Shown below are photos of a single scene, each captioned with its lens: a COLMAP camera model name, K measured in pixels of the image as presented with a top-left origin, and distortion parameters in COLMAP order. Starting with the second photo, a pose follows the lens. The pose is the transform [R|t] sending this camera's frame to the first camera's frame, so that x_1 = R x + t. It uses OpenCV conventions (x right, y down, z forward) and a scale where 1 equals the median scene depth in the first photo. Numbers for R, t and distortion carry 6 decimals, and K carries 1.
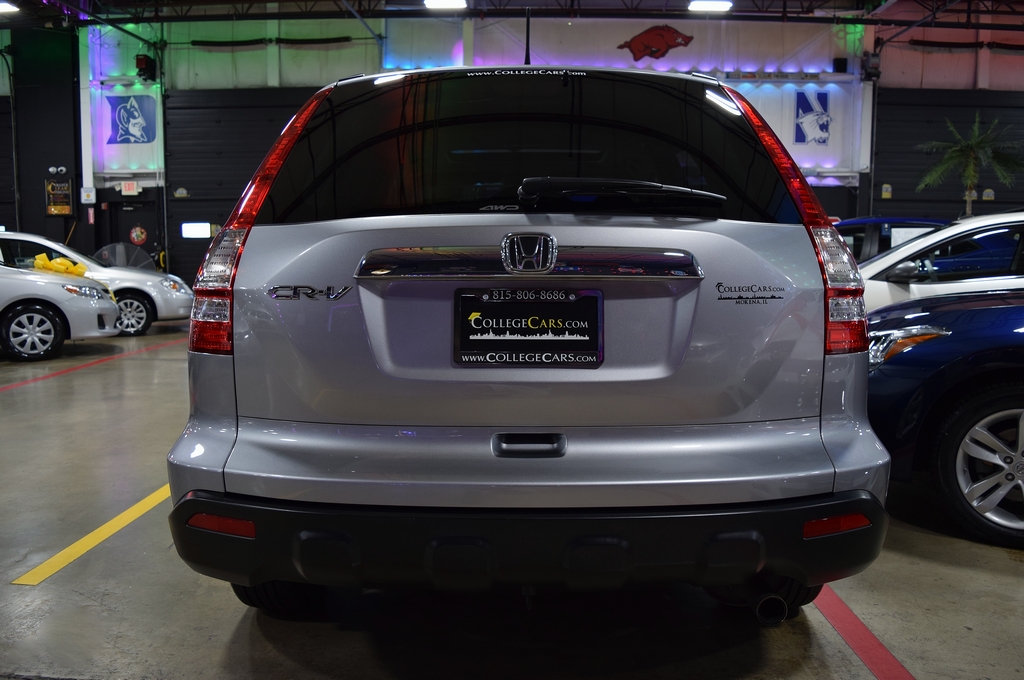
lens RADIAL K [[800.0, 0, 519.2], [0, 800.0, 339.9], [0, 0, 1]] dist [-0.098406, 0.023532]
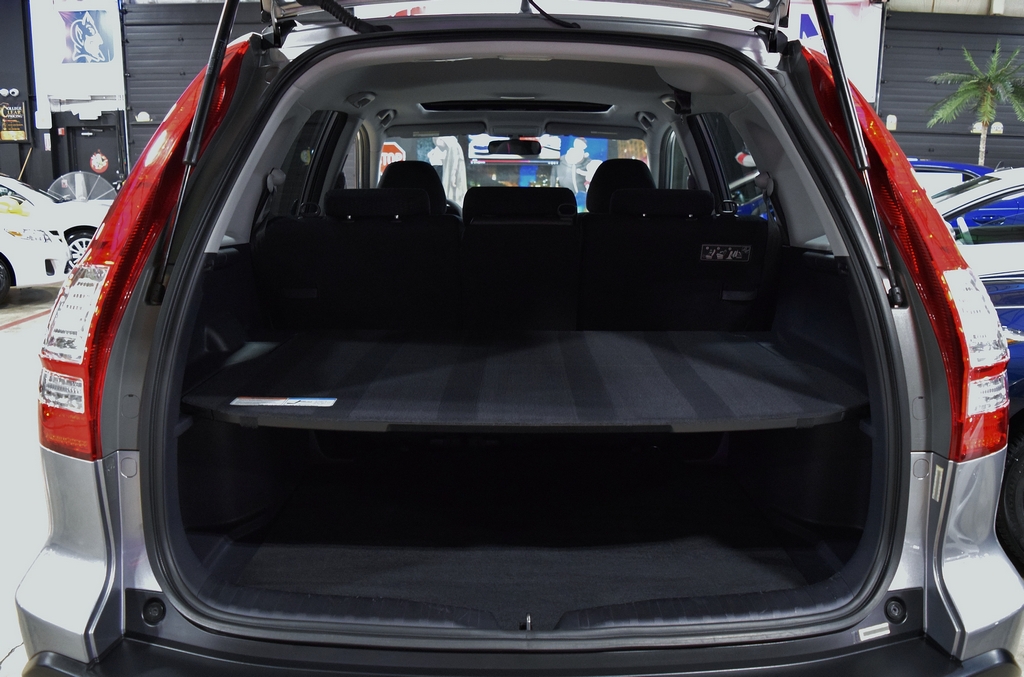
lens RADIAL K [[800.0, 0, 518.3], [0, 800.0, 341.5], [0, 0, 1]] dist [-0.098406, 0.023532]
pose [[0.999755, 0.004159, 0.021718, -0.002239], [-0.006318, 0.994938, 0.100296, -0.016764], [-0.021191, -0.100409, 0.994721, 0.039886]]
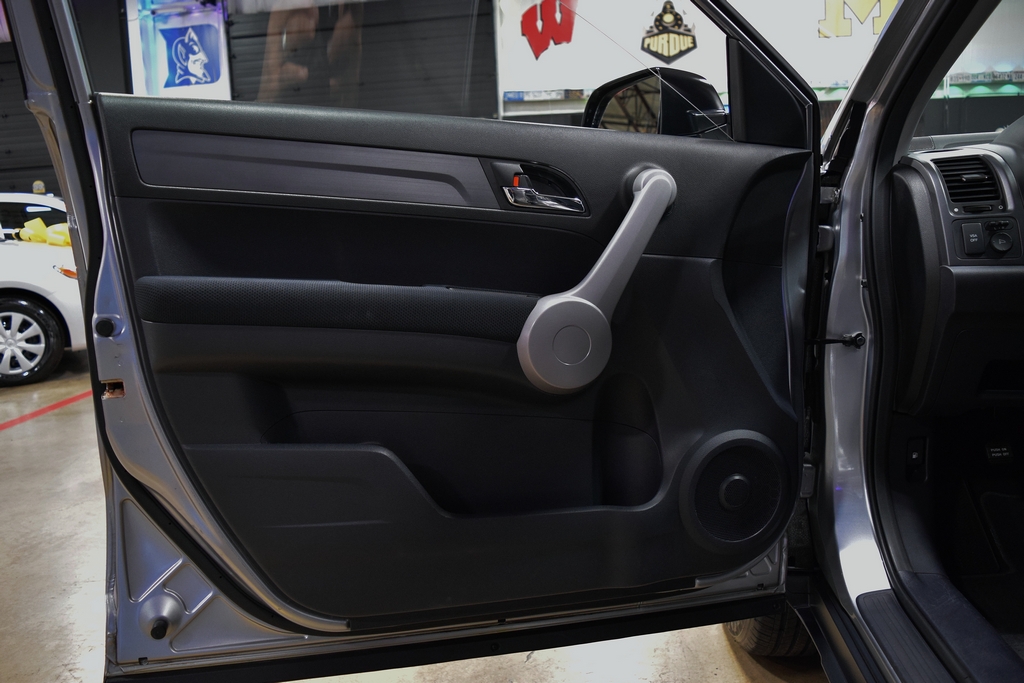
lens RADIAL K [[800.0, 0, 533.4], [0, 800.0, 340.0], [0, 0, 1]] dist [-0.098406, 0.023532]
pose [[0.995024, -0.027064, -0.095894, -0.069918], [0.032158, 0.998130, 0.051980, -0.015250], [0.094308, -0.054805, 0.994033, 0.205841]]
